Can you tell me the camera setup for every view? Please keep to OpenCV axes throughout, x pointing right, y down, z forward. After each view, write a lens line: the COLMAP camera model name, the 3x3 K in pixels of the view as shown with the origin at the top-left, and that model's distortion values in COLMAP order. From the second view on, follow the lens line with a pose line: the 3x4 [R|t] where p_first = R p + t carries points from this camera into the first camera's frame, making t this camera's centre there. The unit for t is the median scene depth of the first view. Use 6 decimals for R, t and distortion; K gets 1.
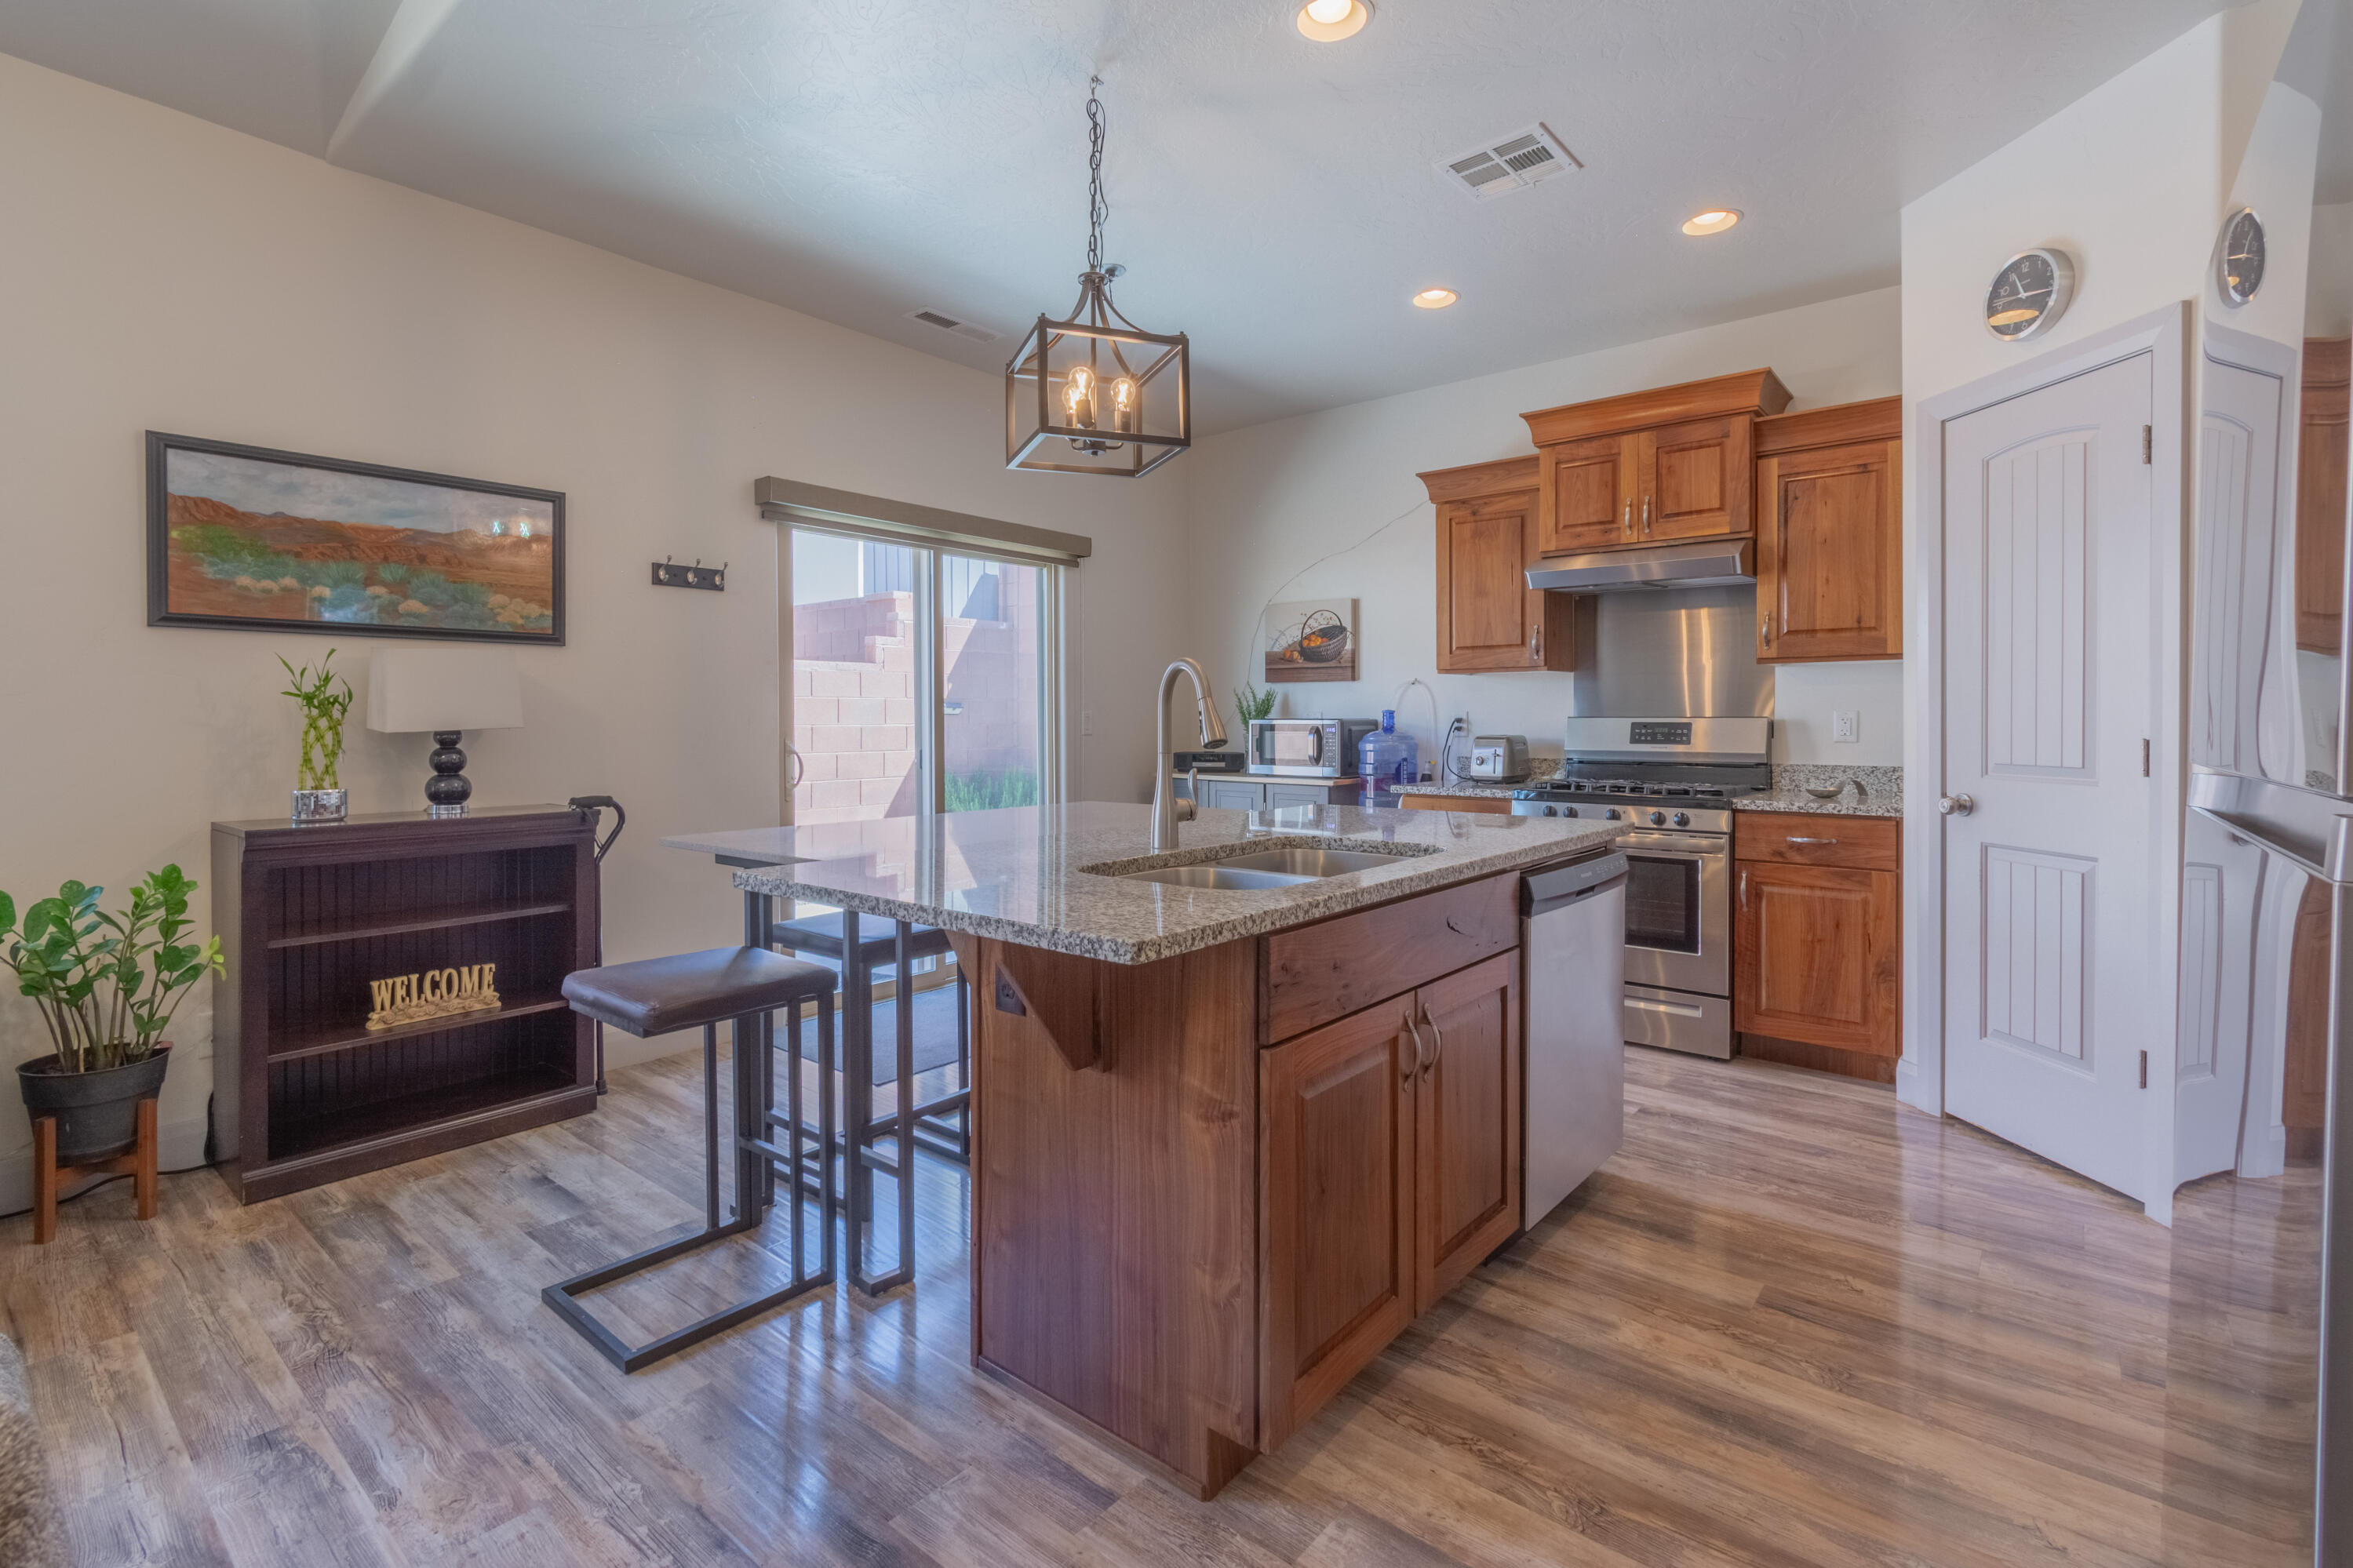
lens RADIAL K [[1061.6, 0, 1175.3], [0, 1061.6, 744.4], [0, 0, 1]] dist [0.003707, 0.000576]
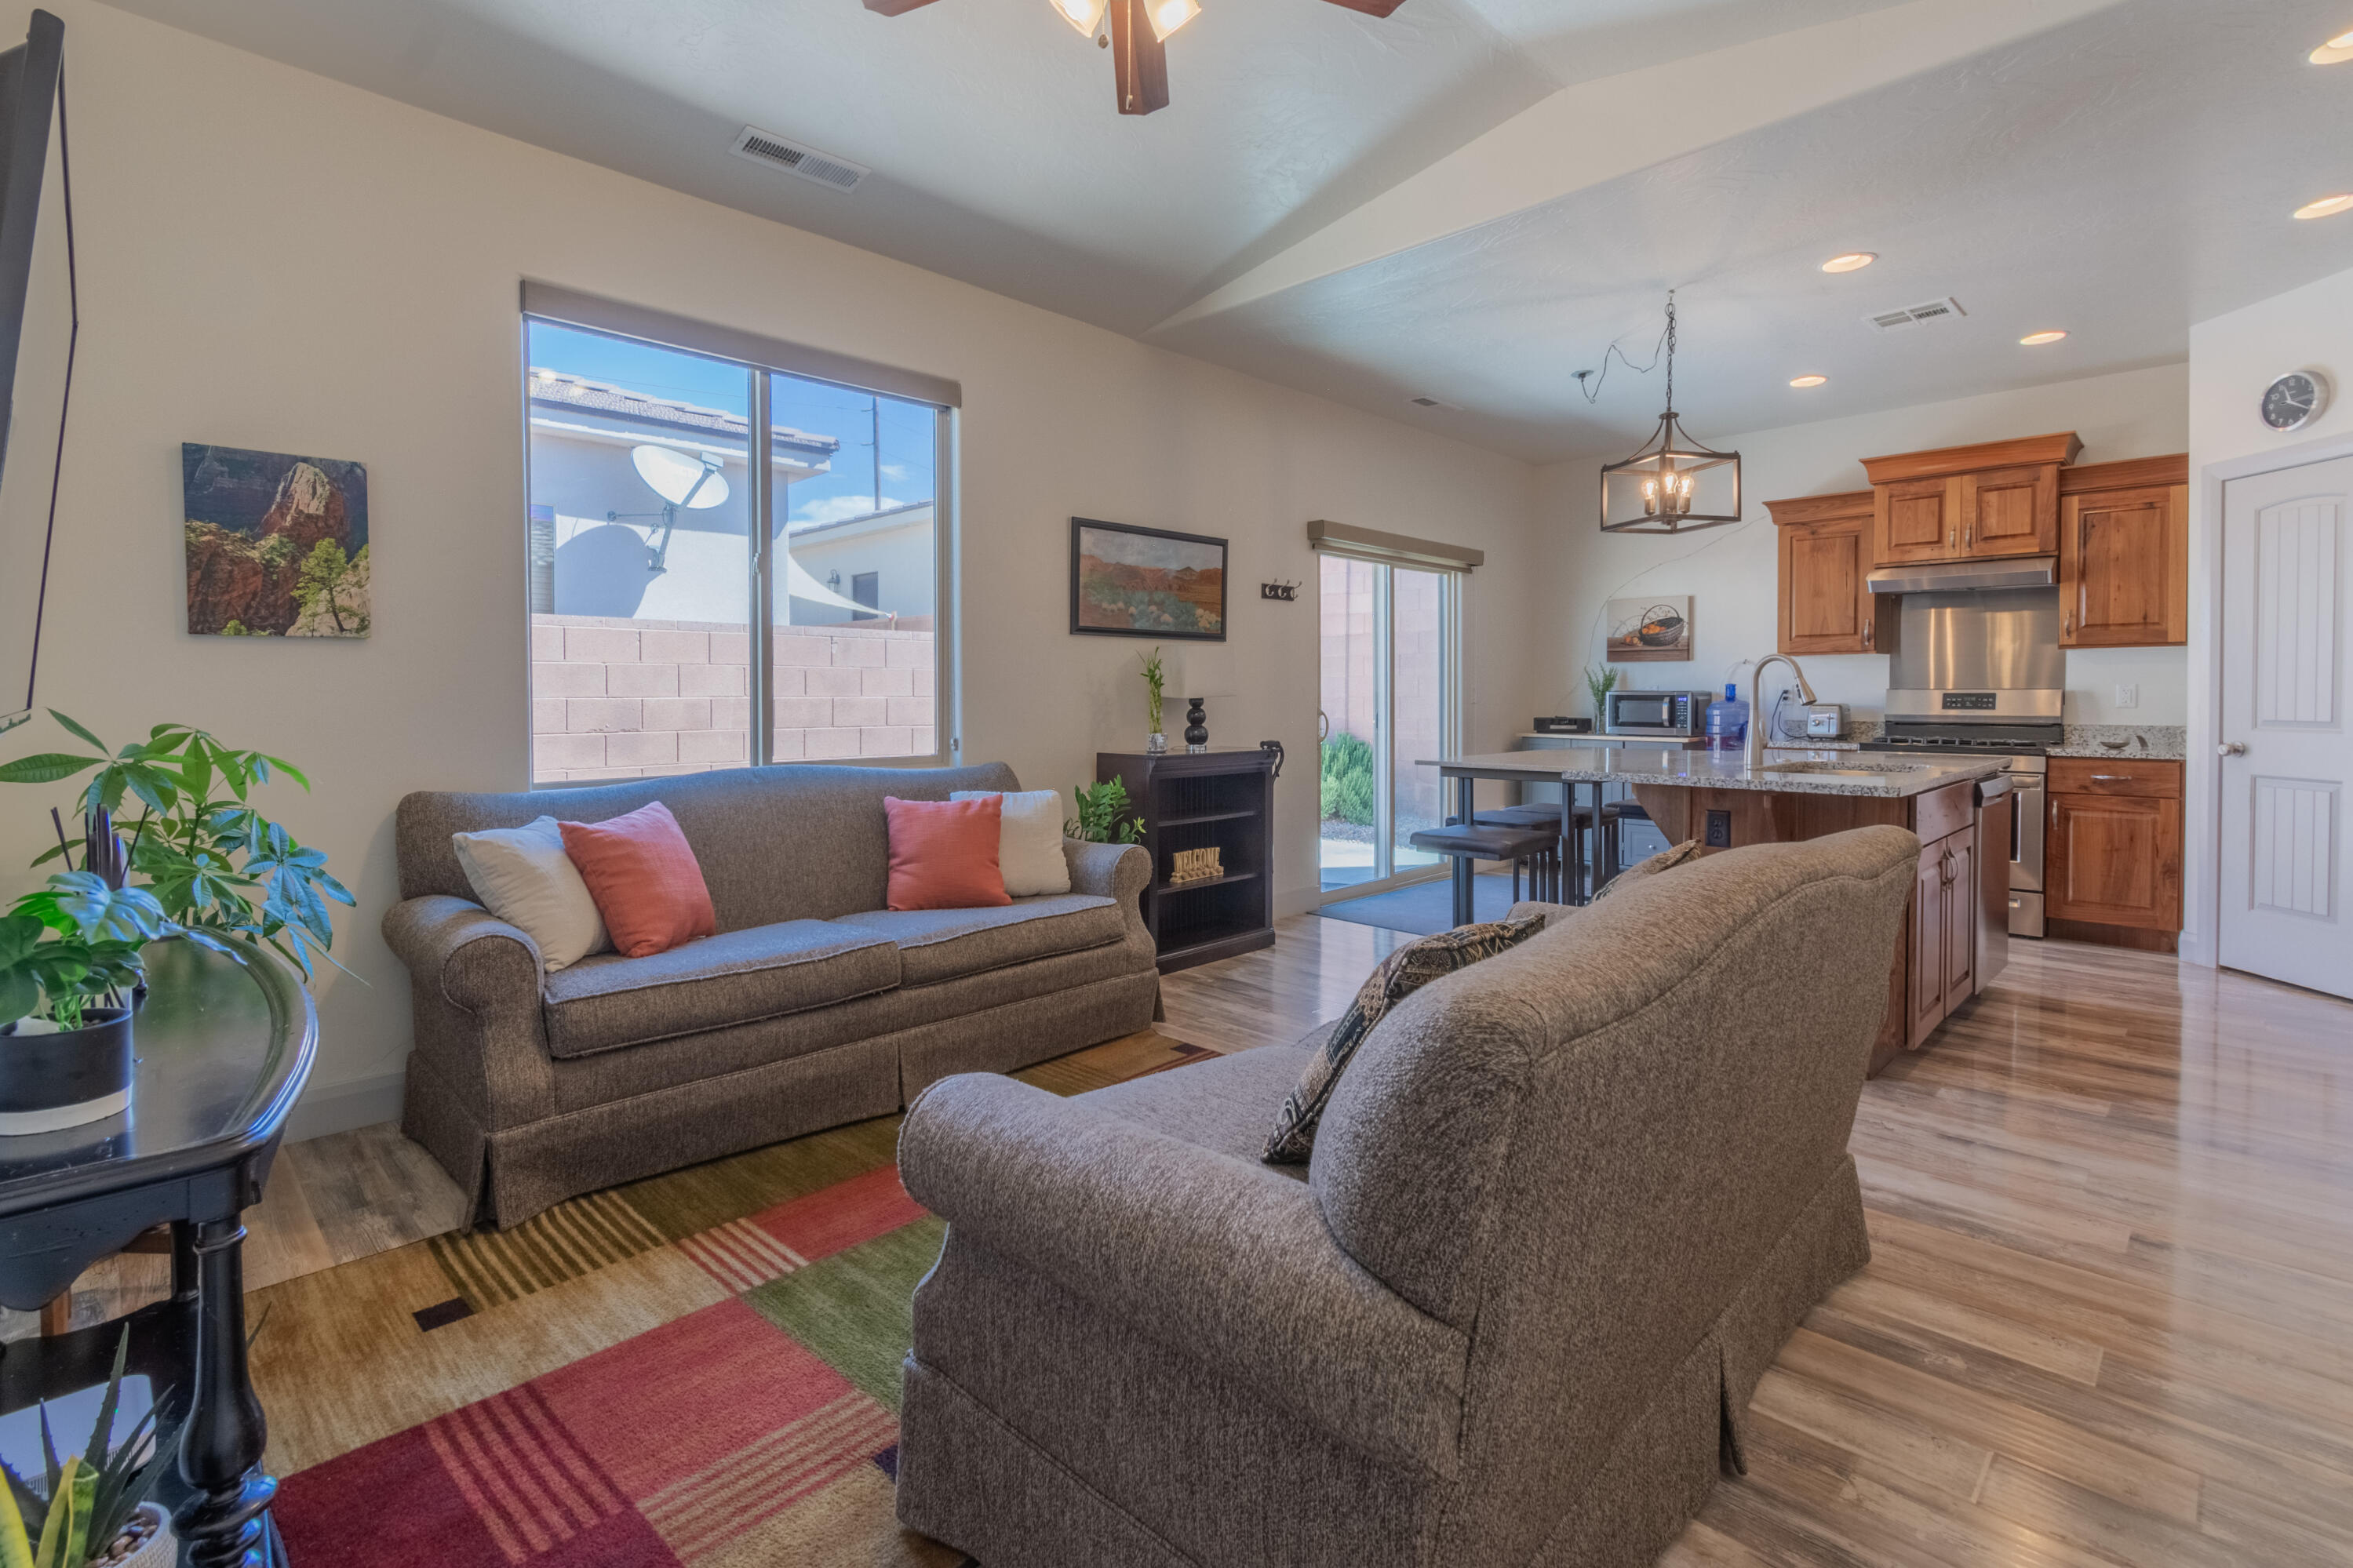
lens RADIAL K [[1087.0, 0, 1177.6], [0, 1087.0, 729.8], [0, 0, 1]] dist [0.000083, -0.000050]
pose [[0.996437, 0.002350, -0.084305, -0.467322], [-0.001624, 0.999961, 0.008677, 0.016882], [0.084322, -0.008510, 0.996402, -0.485149]]
